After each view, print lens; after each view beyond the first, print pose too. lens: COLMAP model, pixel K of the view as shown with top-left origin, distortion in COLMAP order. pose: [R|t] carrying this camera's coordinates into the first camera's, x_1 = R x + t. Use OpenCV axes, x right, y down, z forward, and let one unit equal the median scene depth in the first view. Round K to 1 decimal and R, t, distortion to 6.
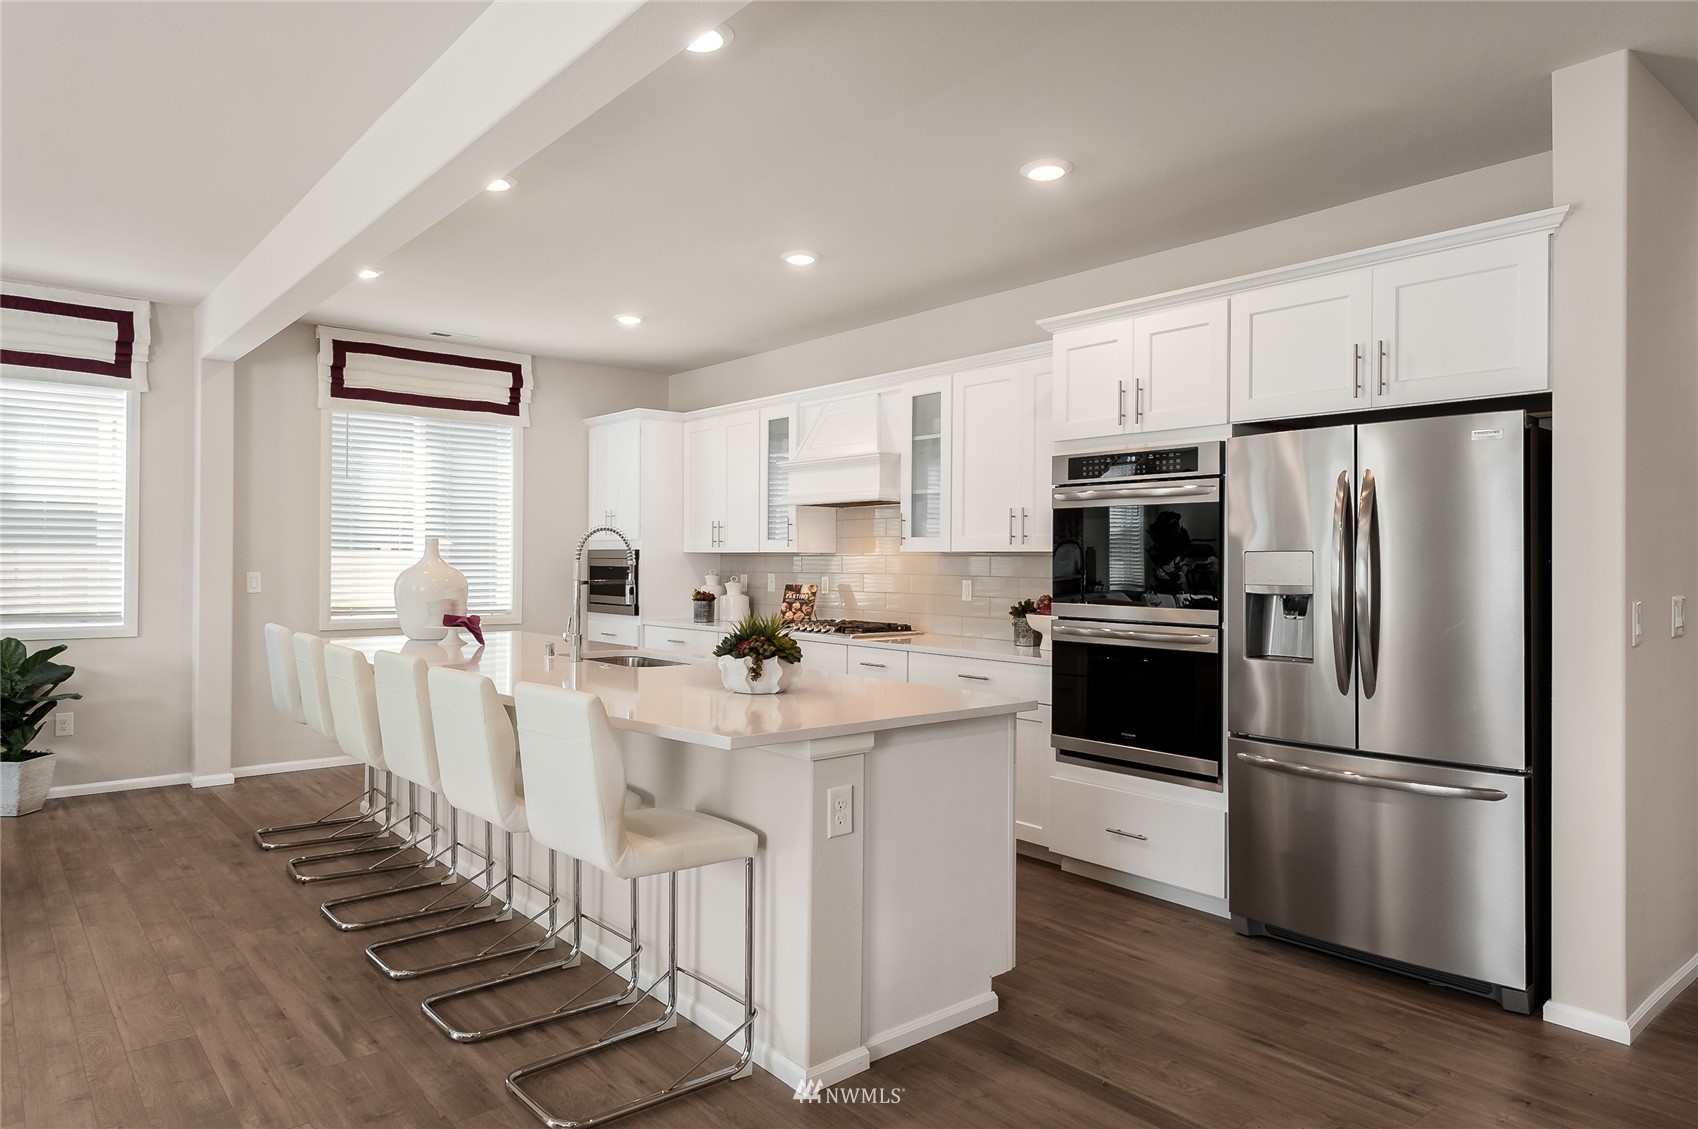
lens RADIAL K [[1052.4, 0, 851.1], [0, 1052.4, 560.7], [0, 0, 1]] dist [0.000547, -0.000465]
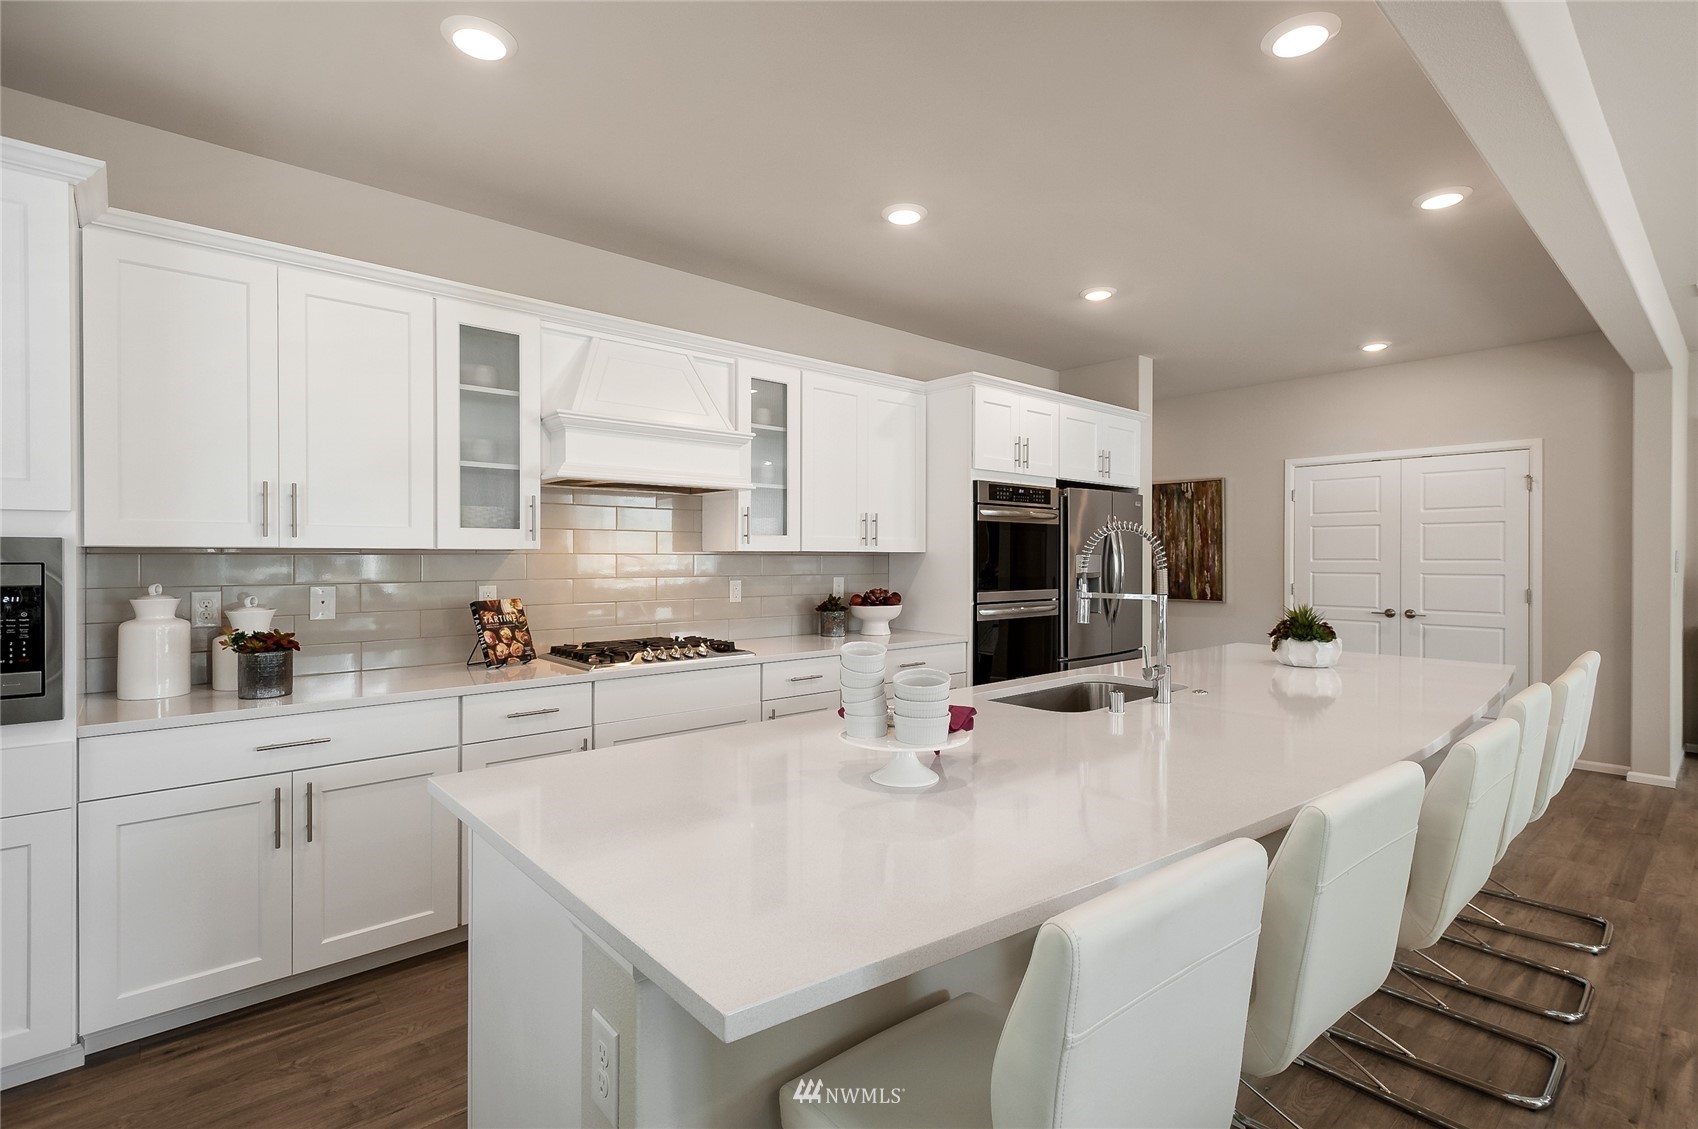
lens RADIAL K [[800.6, 0, 852.0], [0, 800.6, 560.1], [0, 0, 1]] dist [0.006686, 0.000519]
pose [[-0.026236, -0.009362, 0.999612, -0.699737], [-0.002563, 0.999953, 0.009298, -0.008137], [-0.999653, -0.002318, -0.026258, 1.042421]]
